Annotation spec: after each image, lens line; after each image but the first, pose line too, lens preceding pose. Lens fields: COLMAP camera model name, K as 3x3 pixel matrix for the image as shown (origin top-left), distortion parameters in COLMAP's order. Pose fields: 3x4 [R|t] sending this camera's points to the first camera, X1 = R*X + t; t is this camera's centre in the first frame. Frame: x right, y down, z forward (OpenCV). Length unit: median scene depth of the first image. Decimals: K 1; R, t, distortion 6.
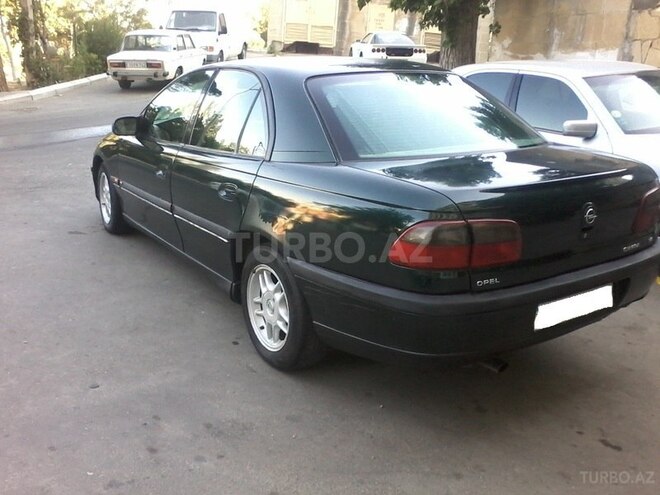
lens RADIAL K [[695.9, 0, 330.0], [0, 695.9, 247.5], [0, 0, 1]] dist [0.016957, 0.011838]
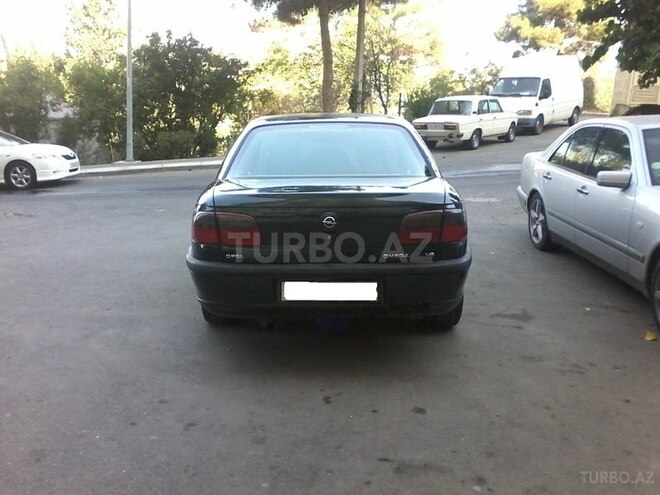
lens RADIAL K [[695.9, 0, 330.0], [0, 695.9, 247.5], [0, 0, 1]] dist [0.016957, 0.011838]
pose [[0.857445, 0.088928, -0.506833, 0.149007], [-0.134446, 0.989457, -0.053843, 0.010784], [0.496701, 0.114309, 0.860361, -0.018626]]
